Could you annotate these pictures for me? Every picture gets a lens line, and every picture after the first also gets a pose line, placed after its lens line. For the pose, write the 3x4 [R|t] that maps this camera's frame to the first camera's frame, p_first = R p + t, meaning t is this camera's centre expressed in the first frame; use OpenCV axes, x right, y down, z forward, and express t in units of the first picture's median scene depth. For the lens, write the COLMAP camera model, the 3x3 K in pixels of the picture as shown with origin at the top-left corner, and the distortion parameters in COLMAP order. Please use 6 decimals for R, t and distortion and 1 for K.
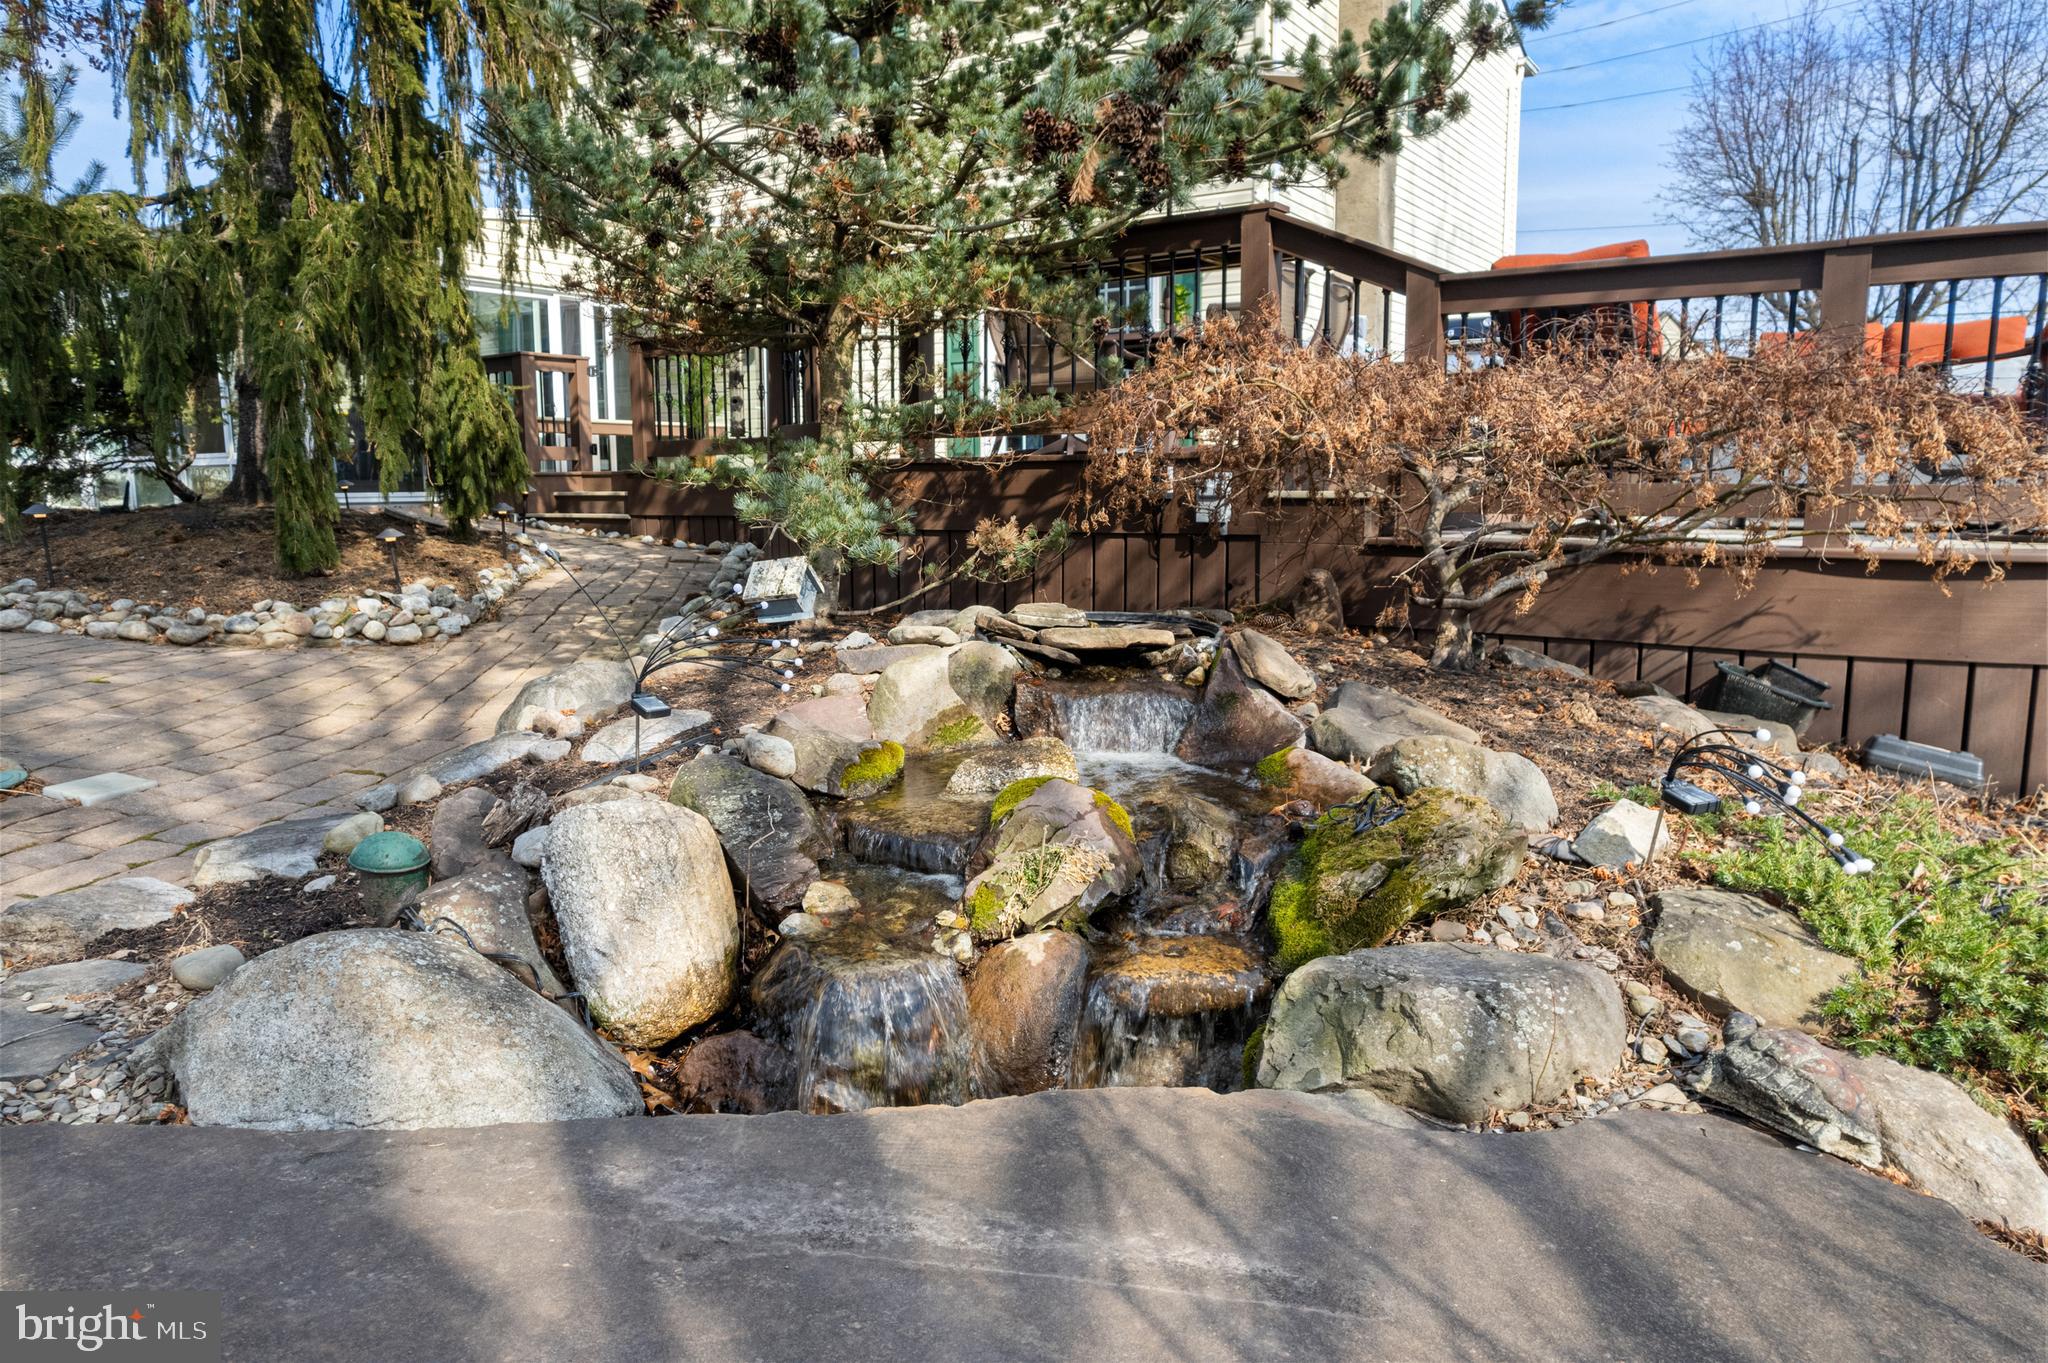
lens RADIAL K [[1326.6, 0, 1025.2], [0, 1326.6, 676.8], [0, 0, 1]] dist [-0.095069, 0.093366]
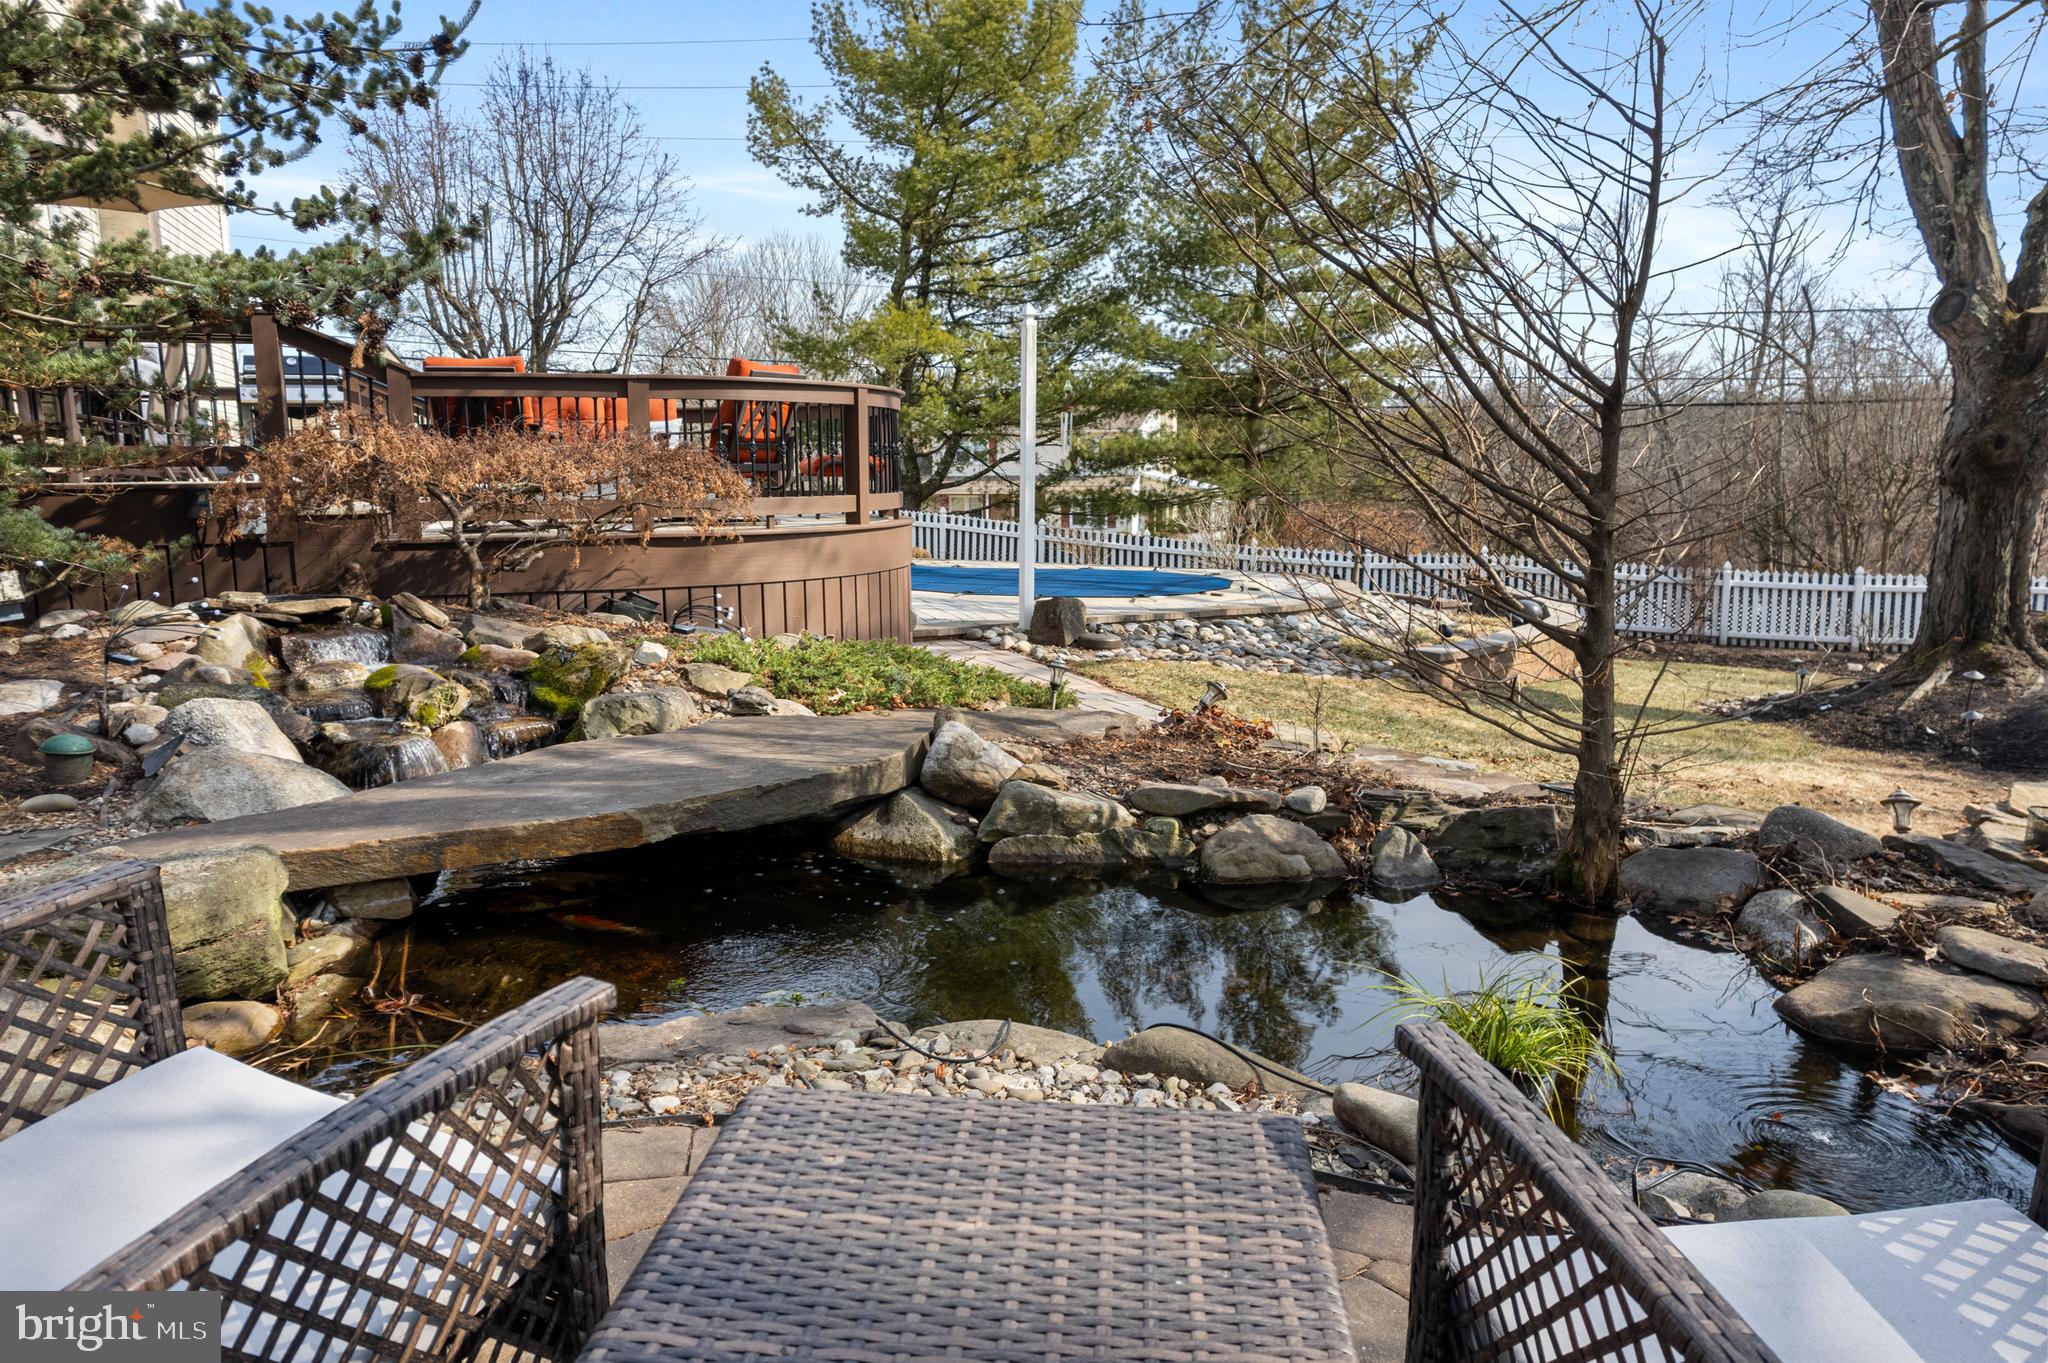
lens RADIAL K [[1302.1, 0, 1024.0], [0, 1302.1, 681.5], [0, 0, 1]] dist [-0.073842, 0.072007]
pose [[0.571701, -0.128496, 0.810338, -0.447171], [0.120879, 0.990073, 0.071715, 0.034363], [-0.811509, 0.056953, 0.581558, -0.387108]]
